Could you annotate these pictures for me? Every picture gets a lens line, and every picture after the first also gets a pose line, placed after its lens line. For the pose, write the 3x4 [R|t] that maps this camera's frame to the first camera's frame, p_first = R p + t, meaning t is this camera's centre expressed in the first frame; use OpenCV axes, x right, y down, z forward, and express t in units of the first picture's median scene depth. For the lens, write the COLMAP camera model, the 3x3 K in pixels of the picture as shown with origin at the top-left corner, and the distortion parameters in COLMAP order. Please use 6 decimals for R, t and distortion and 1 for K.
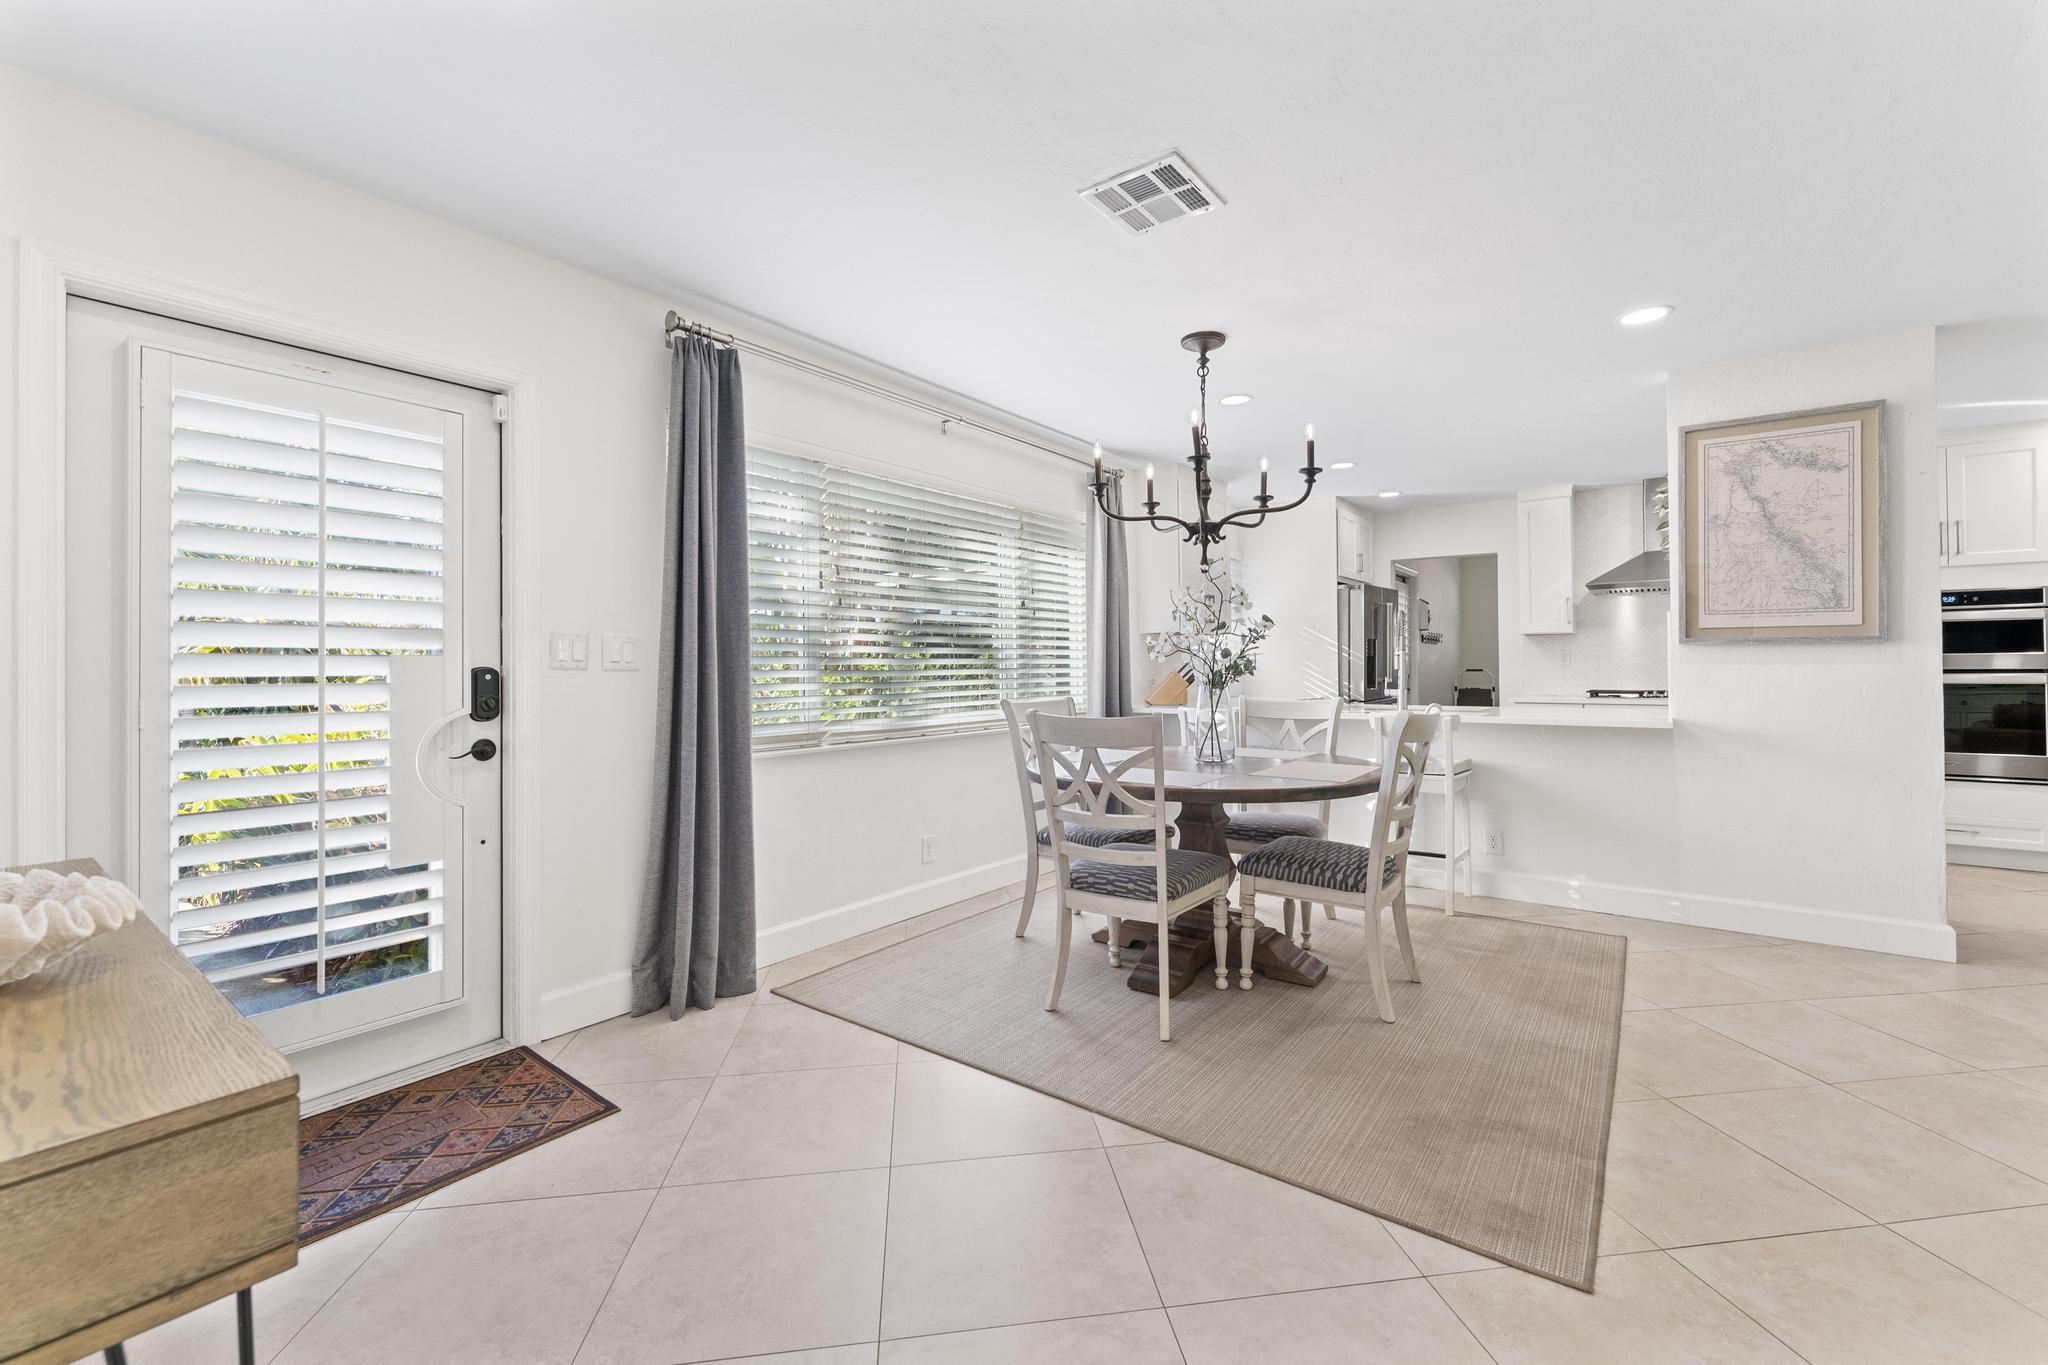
lens RADIAL K [[827.6, 0, 1041.2], [0, 827.6, 666.6], [0, 0, 1]] dist [0.002049, -0.000474]
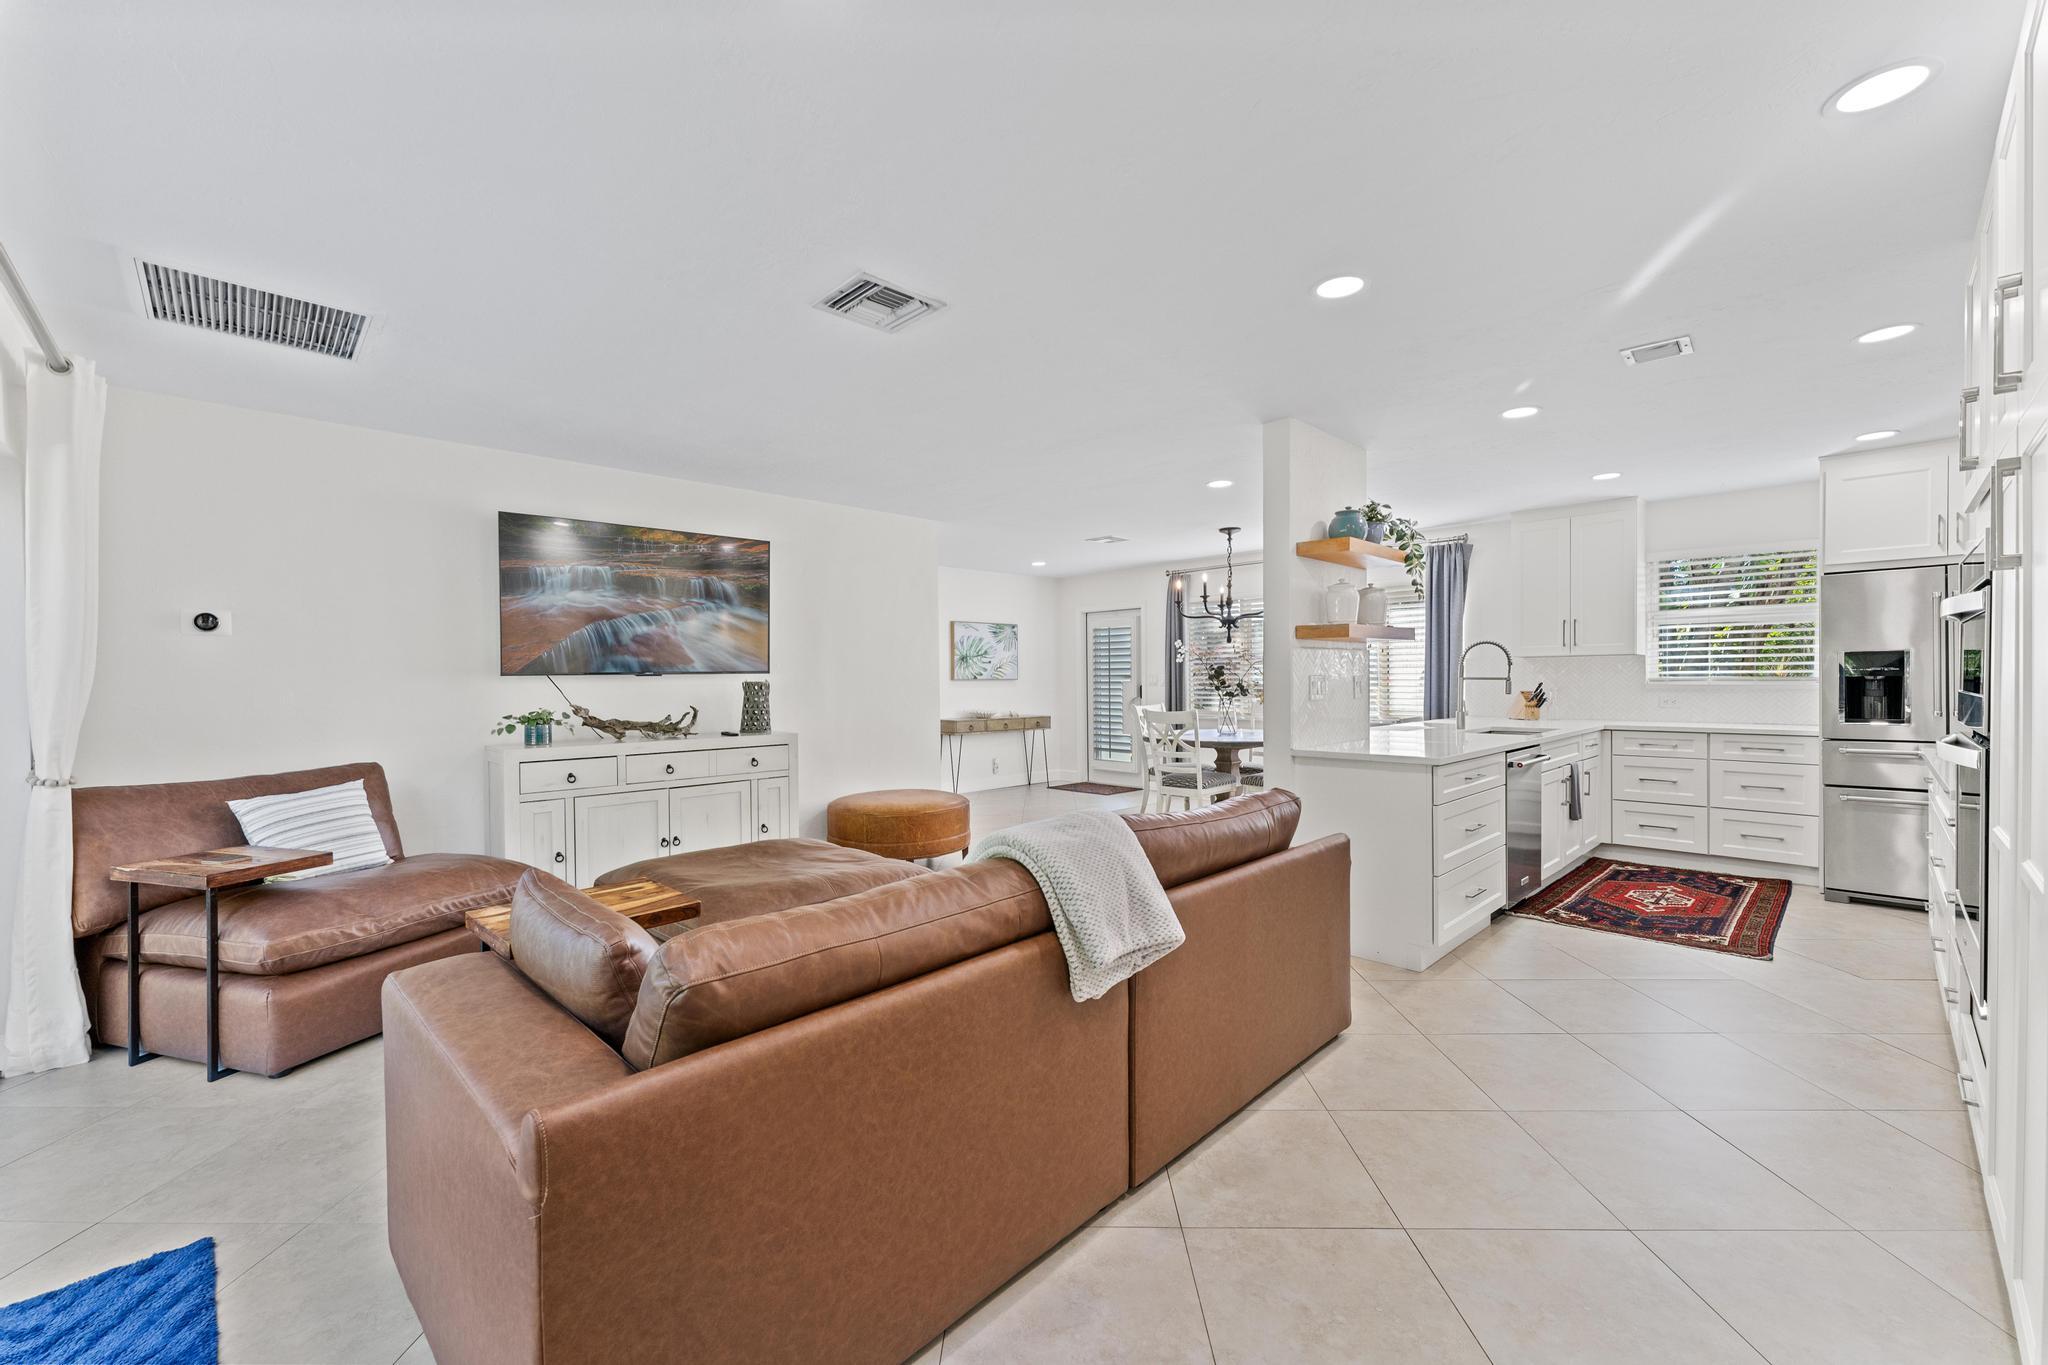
lens RADIAL K [[827.6, 0, 1022.6], [0, 827.6, 687.1], [0, 0, 1]] dist [0.002049, -0.000474]
pose [[-0.154796, 0.021583, -0.987711, 2.358234], [0.011997, 0.999729, 0.019966, -0.050861], [0.987874, -0.008759, -0.155012, 0.826239]]
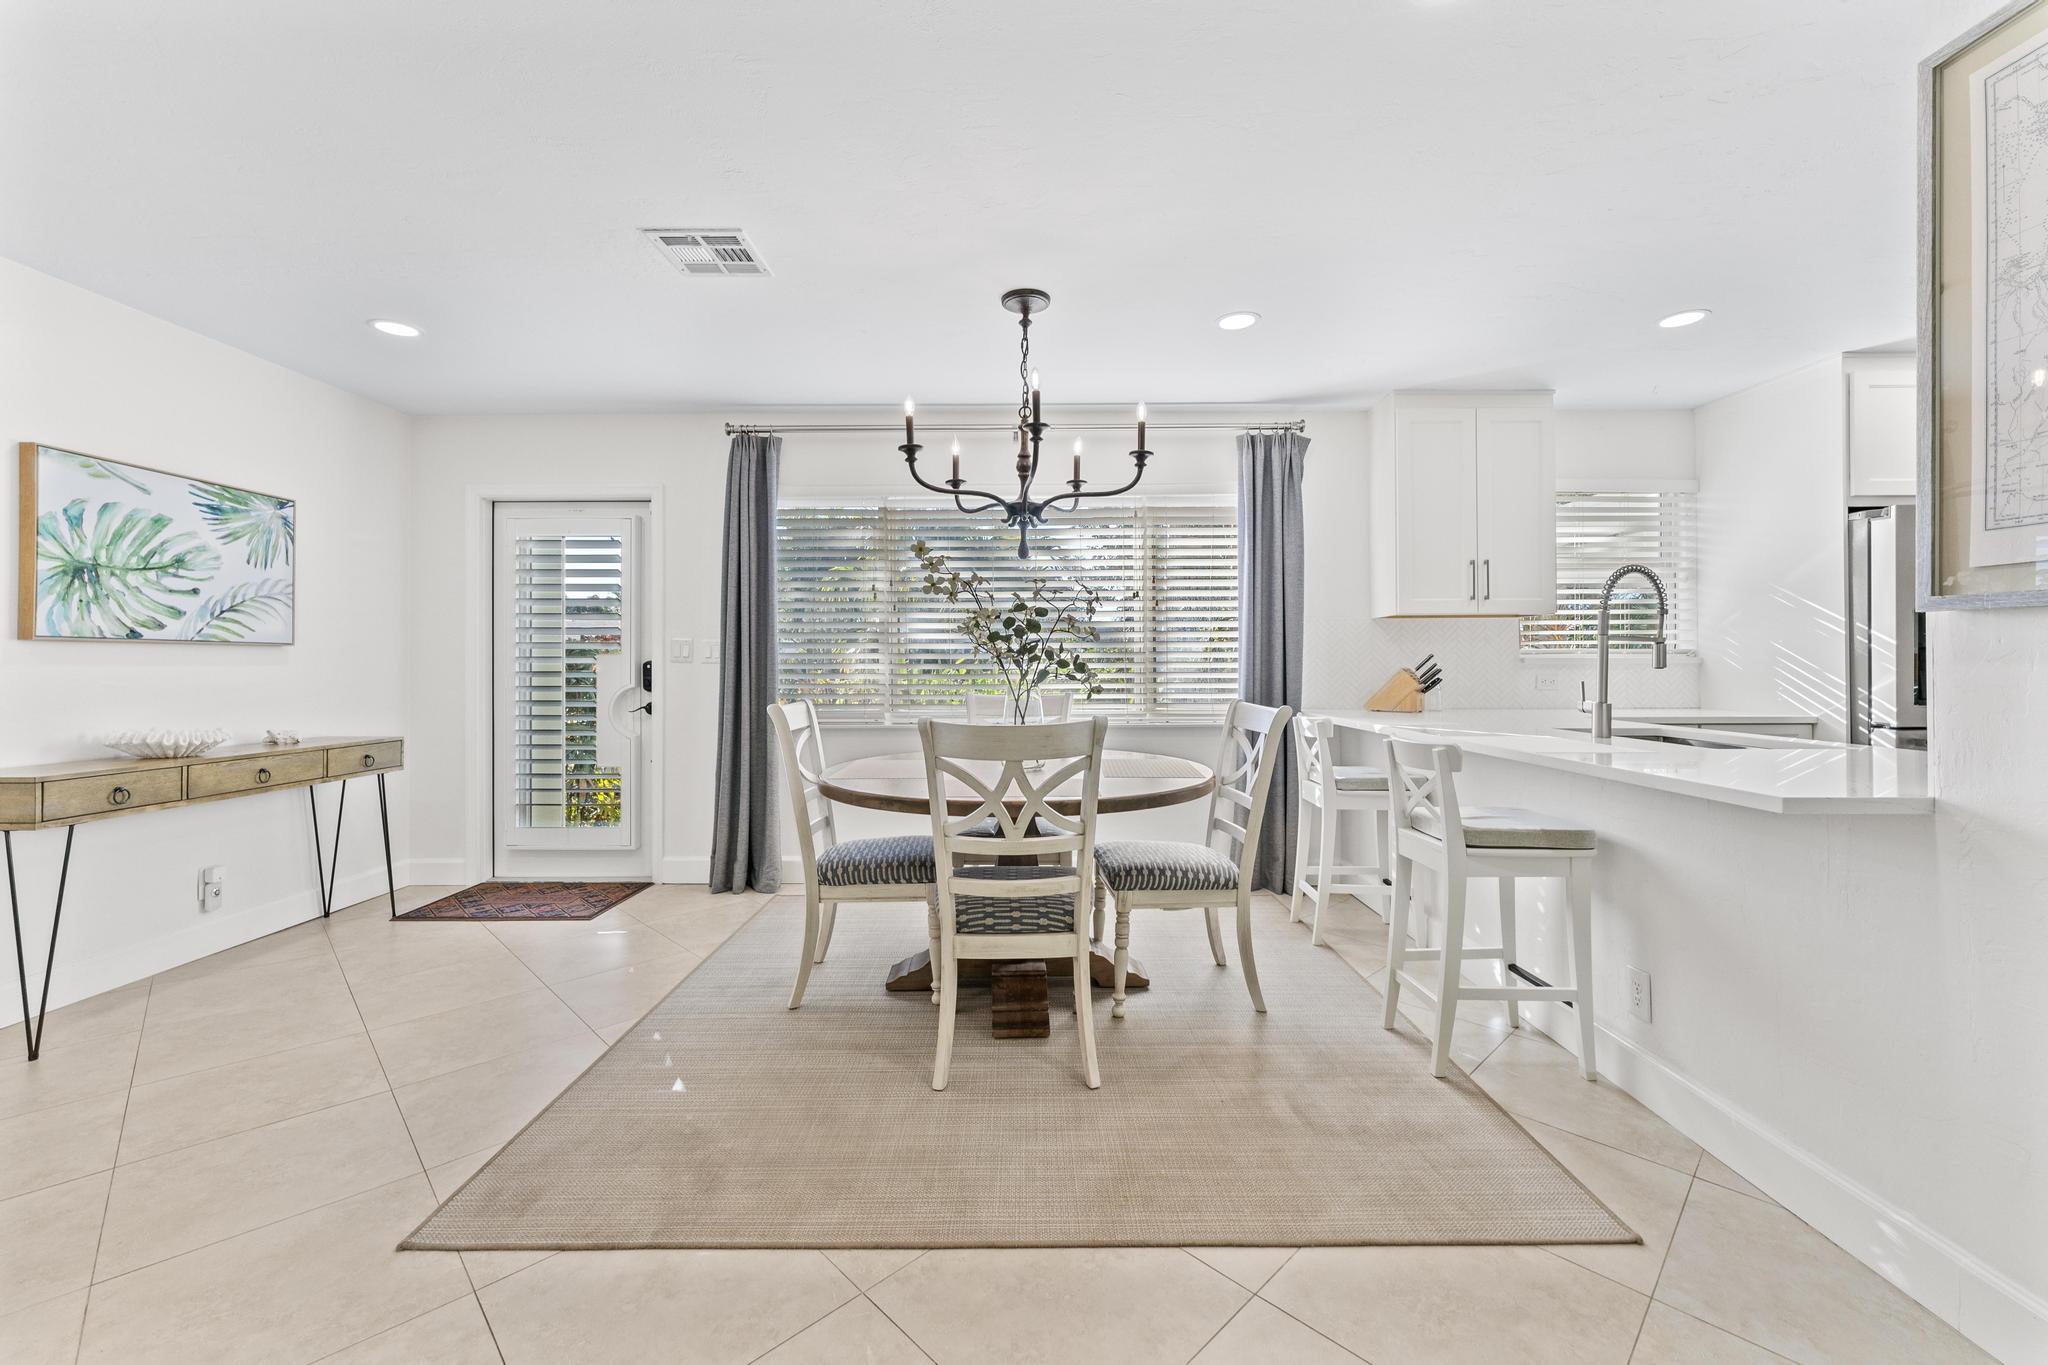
lens RADIAL K [[827.6, 0, 1040.2], [0, 827.6, 663.3], [0, 0, 1]] dist [0.002049, -0.000474]
pose [[0.603139, 0.006305, -0.797611, 0.945354], [-0.001278, 0.999975, 0.006938, -0.004512], [0.797635, -0.003166, 0.603132, 0.479455]]
